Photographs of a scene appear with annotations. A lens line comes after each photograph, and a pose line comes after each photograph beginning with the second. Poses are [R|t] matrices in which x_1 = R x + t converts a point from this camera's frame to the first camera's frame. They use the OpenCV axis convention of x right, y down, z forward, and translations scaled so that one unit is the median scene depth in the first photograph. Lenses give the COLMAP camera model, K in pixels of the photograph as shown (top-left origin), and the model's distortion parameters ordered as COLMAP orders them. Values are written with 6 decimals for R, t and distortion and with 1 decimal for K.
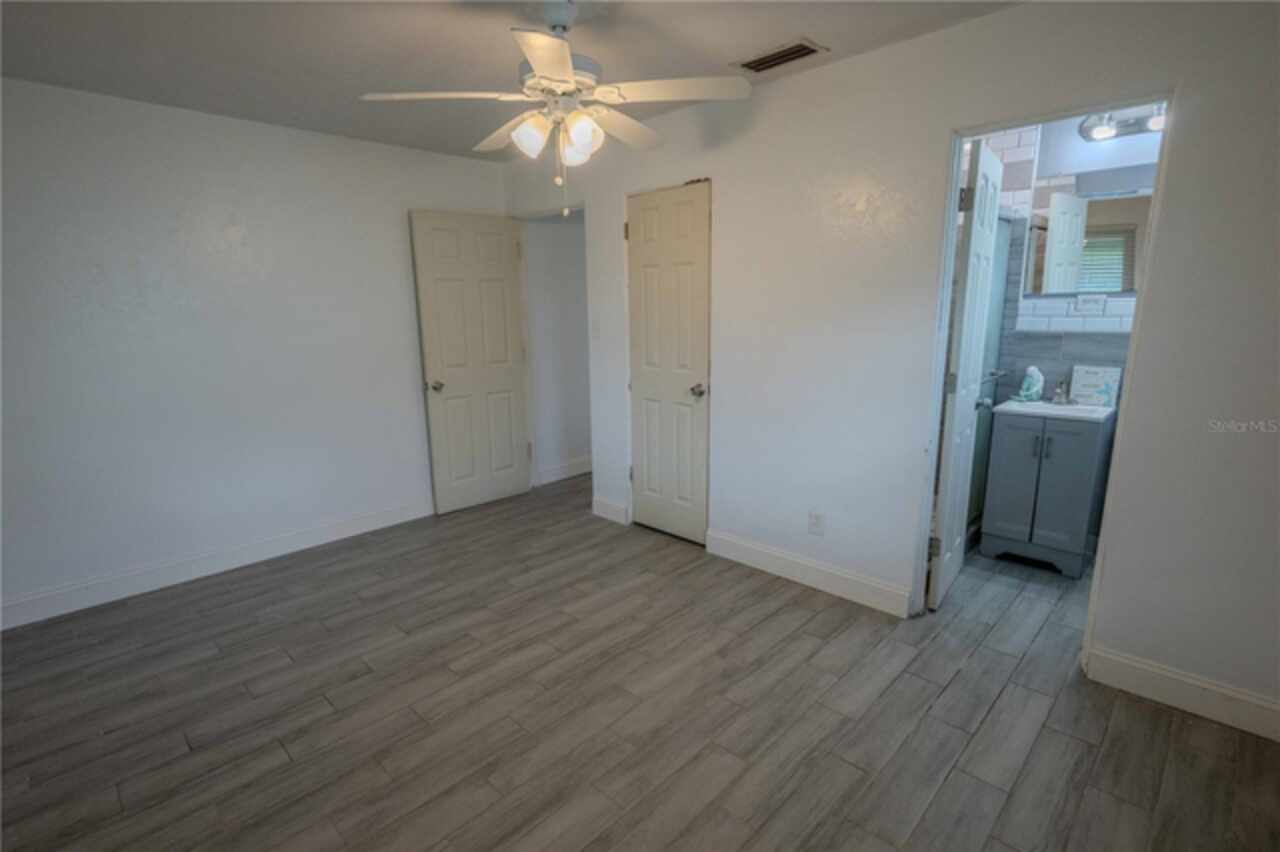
lens RADIAL K [[606.7, 0, 637.1], [0, 606.7, 423.6], [0, 0, 1]] dist [0.002087, 0.000766]
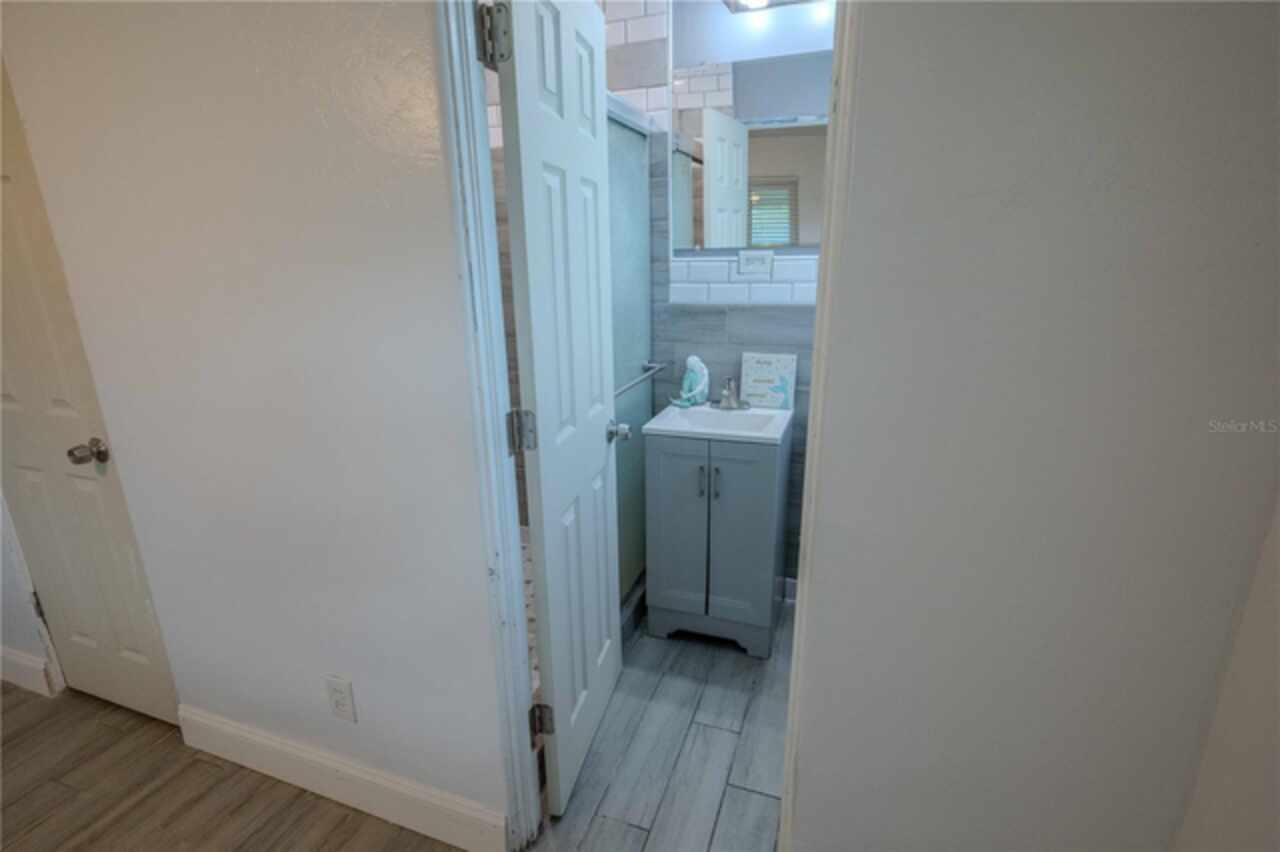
lens RADIAL K [[606.7, 0, 637.1], [0, 606.7, 423.6], [0, 0, 1]] dist [0.002087, 0.000766]
pose [[0.910963, -0.113333, 0.396613, 0.318077], [0.086057, 0.992574, 0.085970, -0.084709], [-0.403411, -0.044184, 0.913951, 0.400755]]
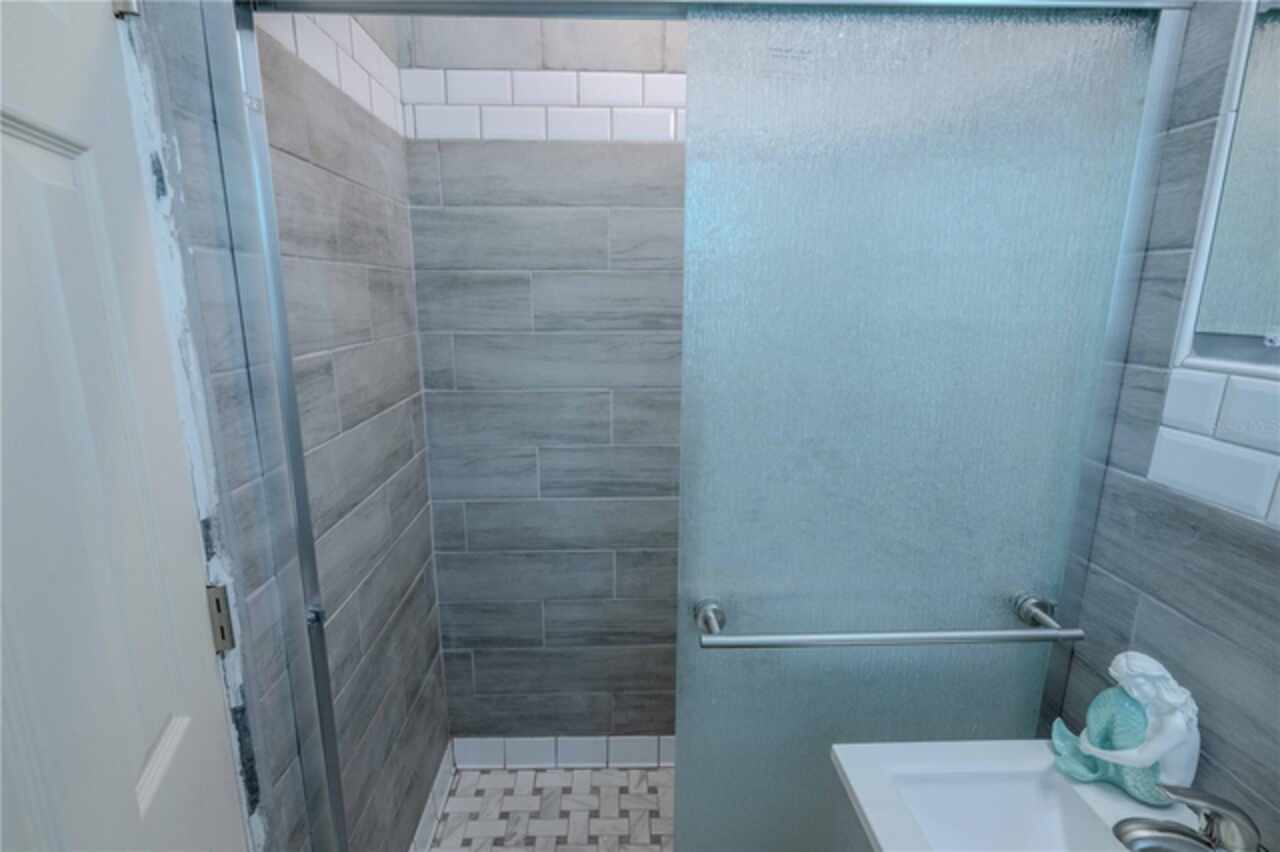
lens RADIAL K [[606.7, 0, 637.1], [0, 606.7, 423.6], [0, 0, 1]] dist [0.002087, 0.000766]
pose [[0.730213, 0.164626, -0.663089, 0.664419], [-0.148115, 0.985599, 0.081587, -0.173676], [0.666971, 0.038637, 0.744081, 0.718668]]
